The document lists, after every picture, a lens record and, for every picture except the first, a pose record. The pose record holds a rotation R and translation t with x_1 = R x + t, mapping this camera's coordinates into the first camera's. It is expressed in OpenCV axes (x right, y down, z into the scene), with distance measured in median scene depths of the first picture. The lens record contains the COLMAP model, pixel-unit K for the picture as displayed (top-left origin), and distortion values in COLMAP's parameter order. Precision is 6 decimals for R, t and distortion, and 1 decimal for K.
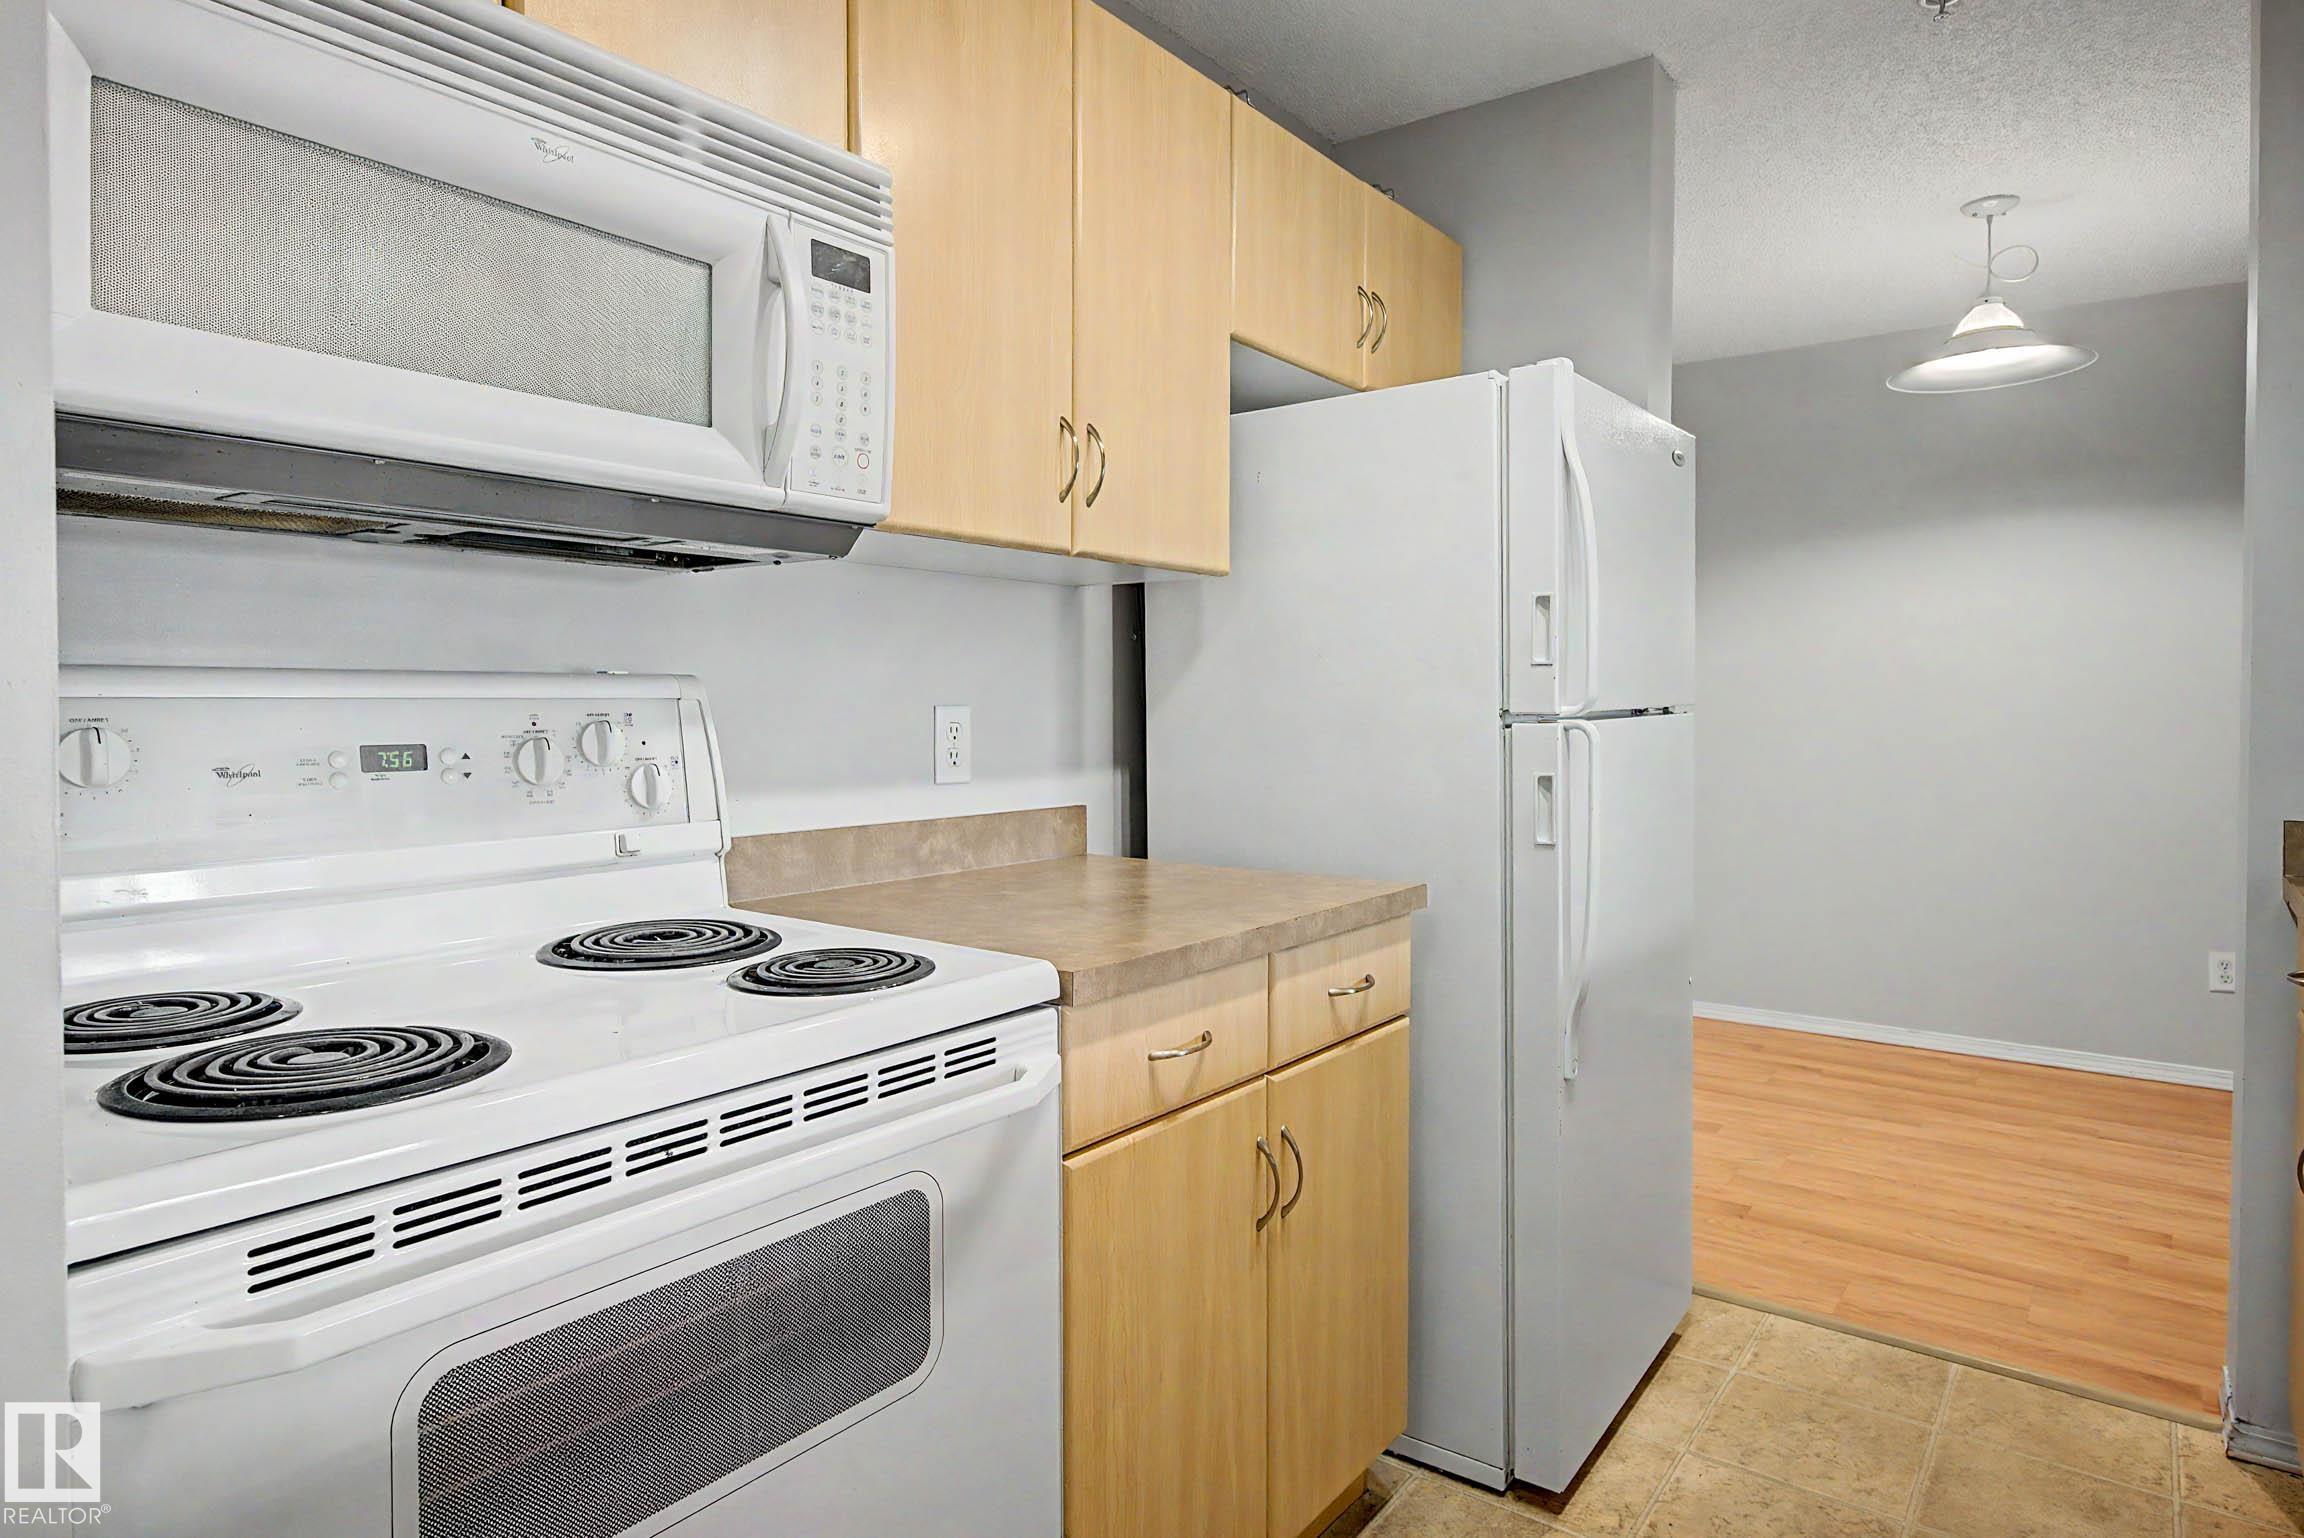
lens RADIAL K [[1318.7, 0, 1148.5], [0, 1318.7, 732.8], [0, 0, 1]] dist [-0.012632, 0.003958]
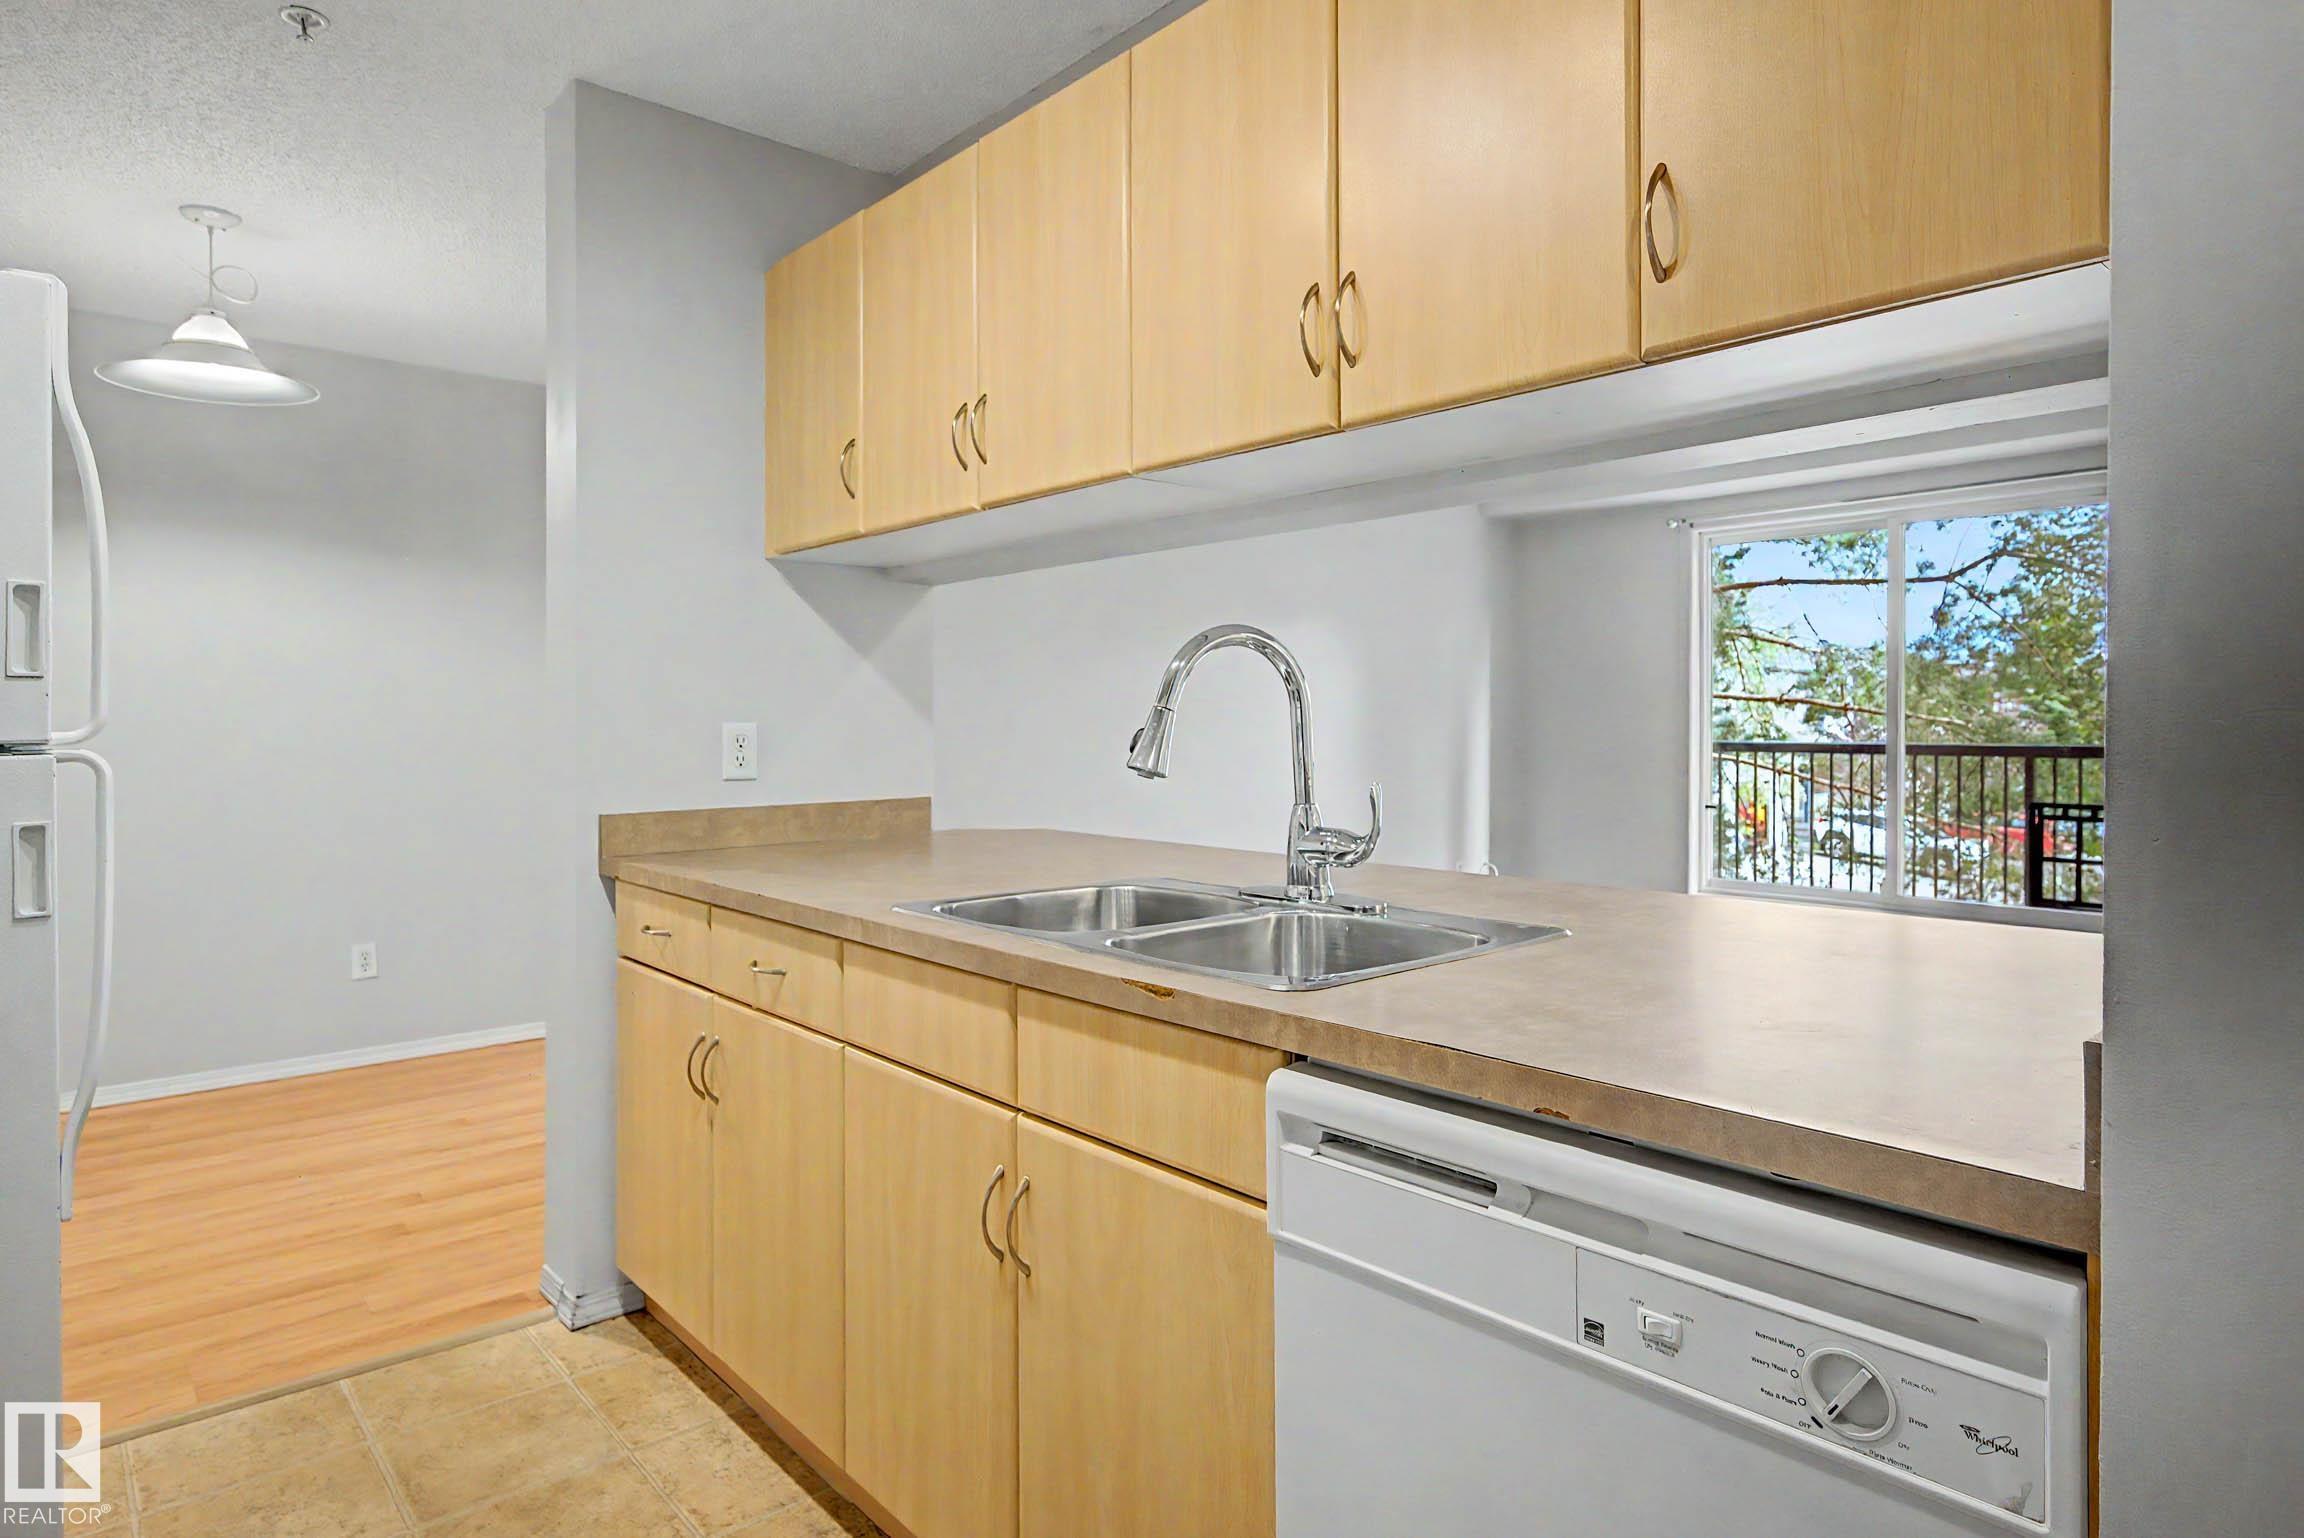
lens RADIAL K [[1287.2, 0, 1161.2], [0, 1287.2, 724.7], [0, 0, 1]] dist [-0.005776, 0.006734]
pose [[0.183537, -0.003399, 0.983007, -0.281642], [0.024686, 0.999695, -0.001153, -0.007099], [-0.982703, 0.024478, 0.183565, 0.219294]]
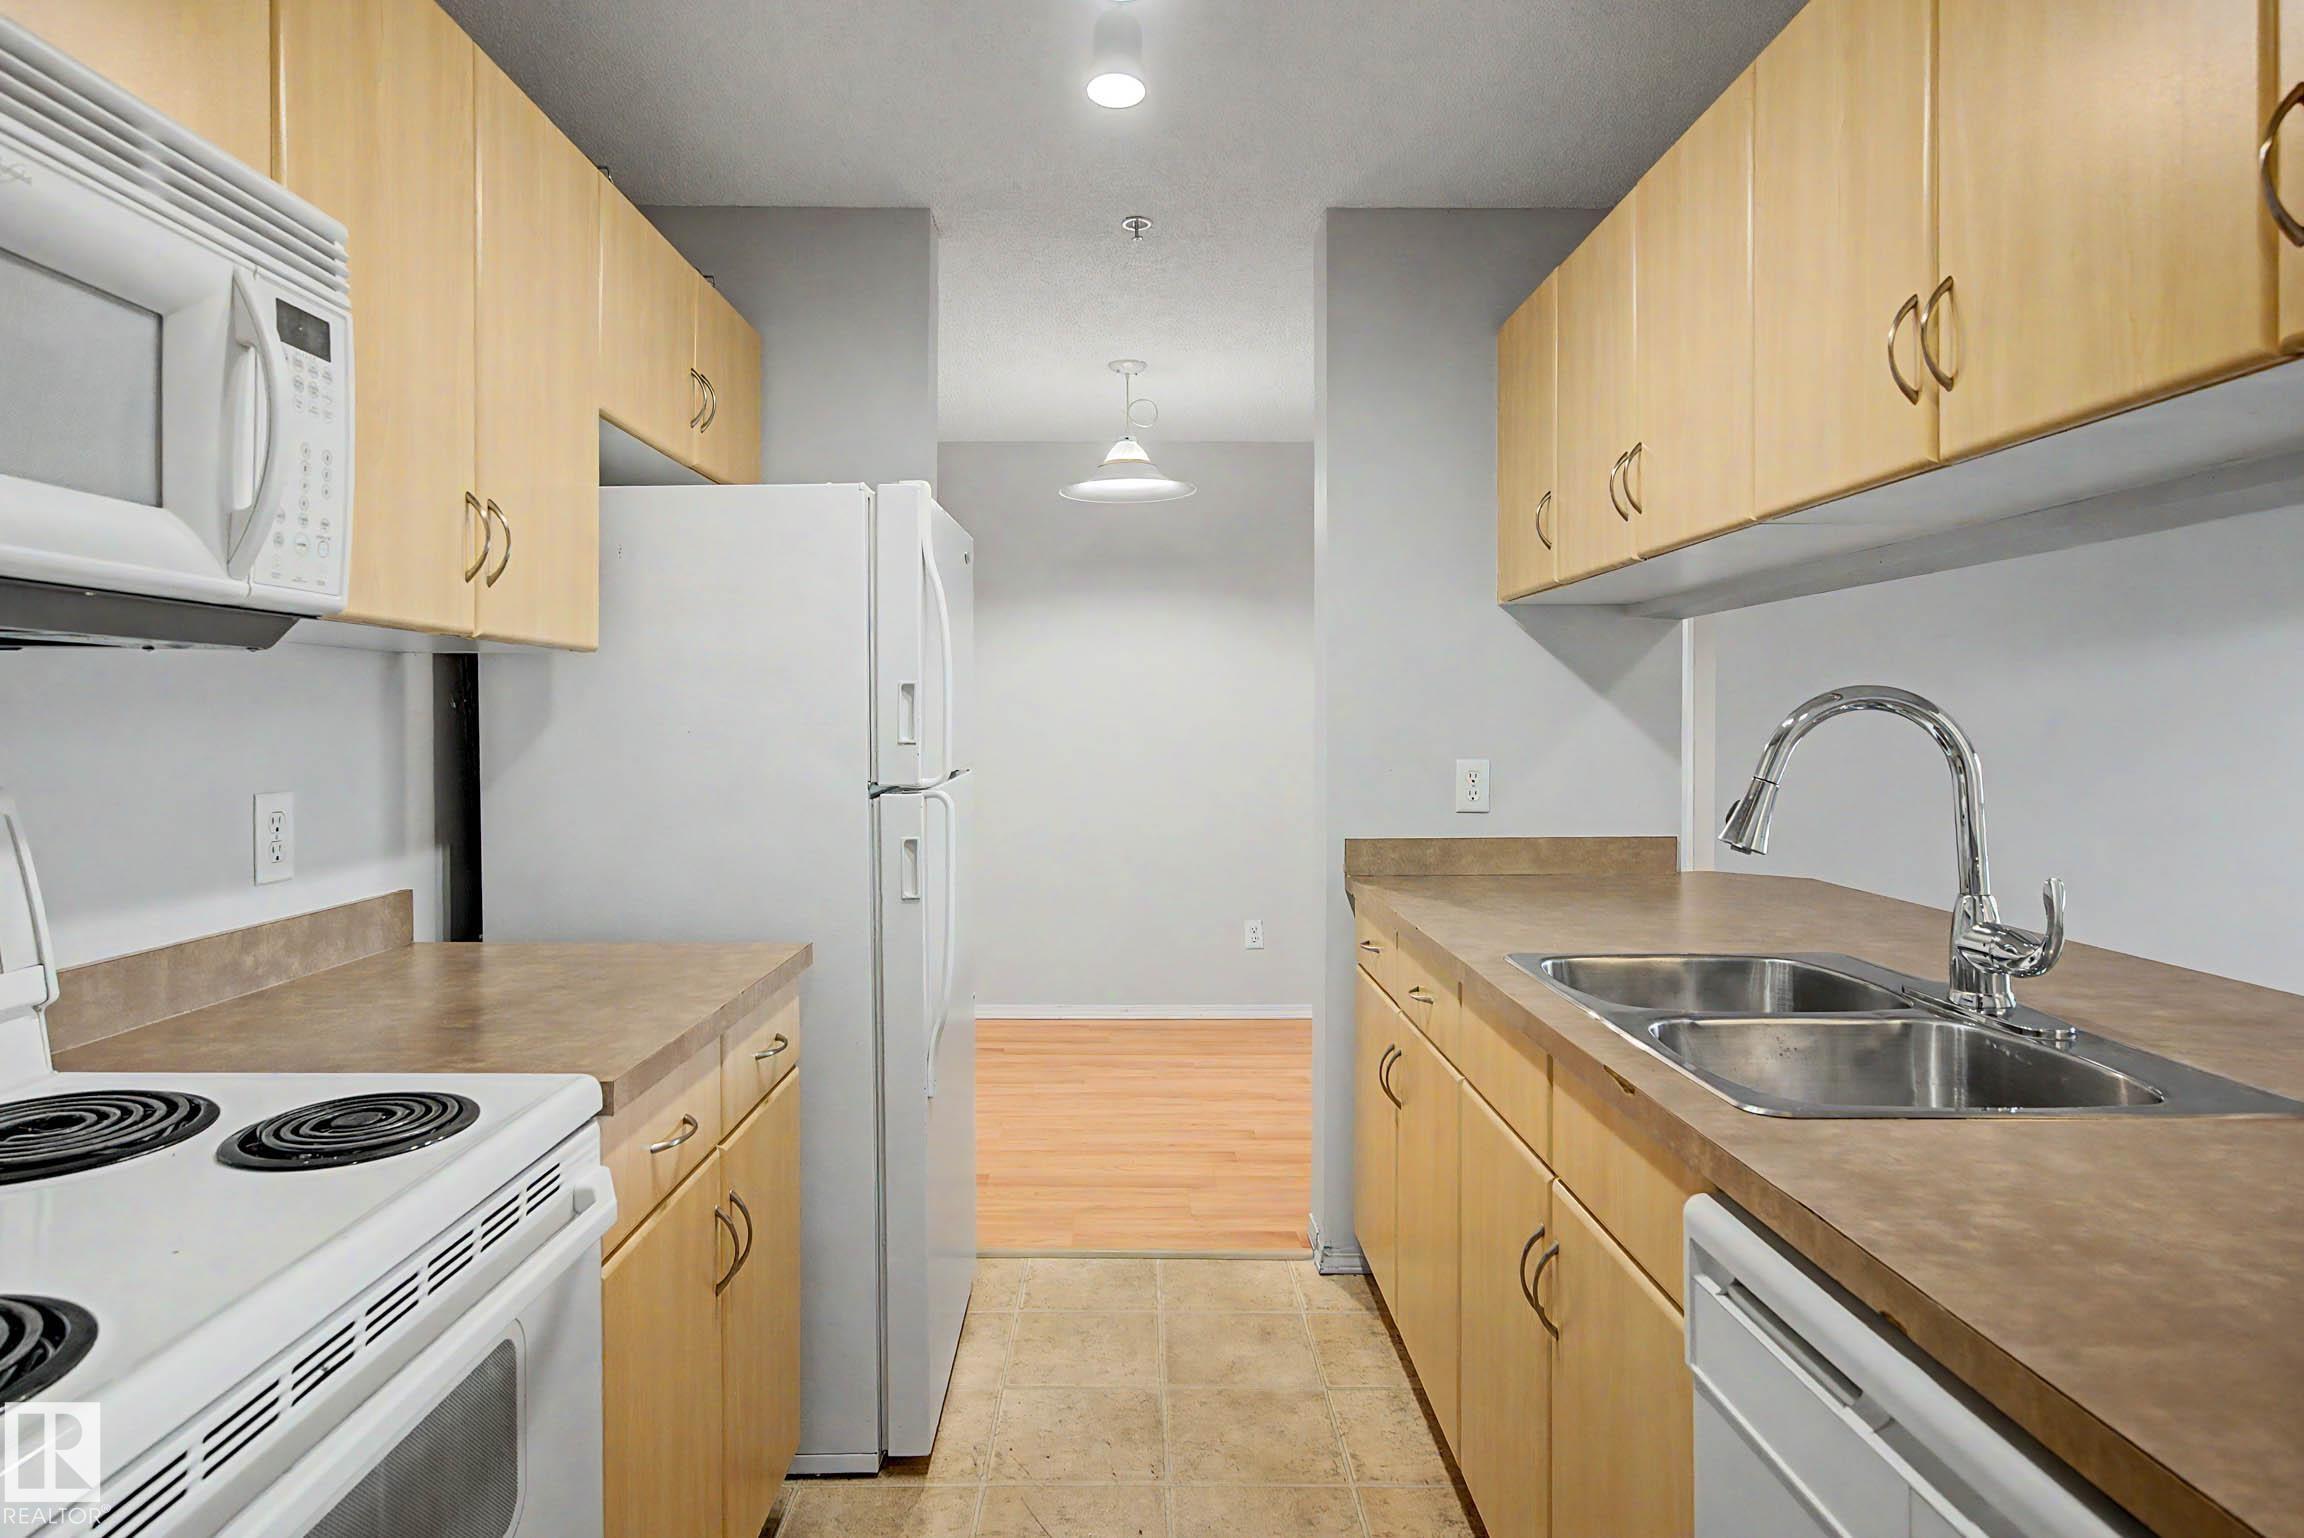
lens RADIAL K [[1287.2, 0, 1147.5], [0, 1287.2, 732.9], [0, 0, 1]] dist [-0.005776, 0.006734]
pose [[0.786523, -0.006054, 0.617532, -0.220846], [0.012092, 0.999911, -0.005598, -0.048727], [-0.617443, 0.011870, 0.786526, -0.021093]]
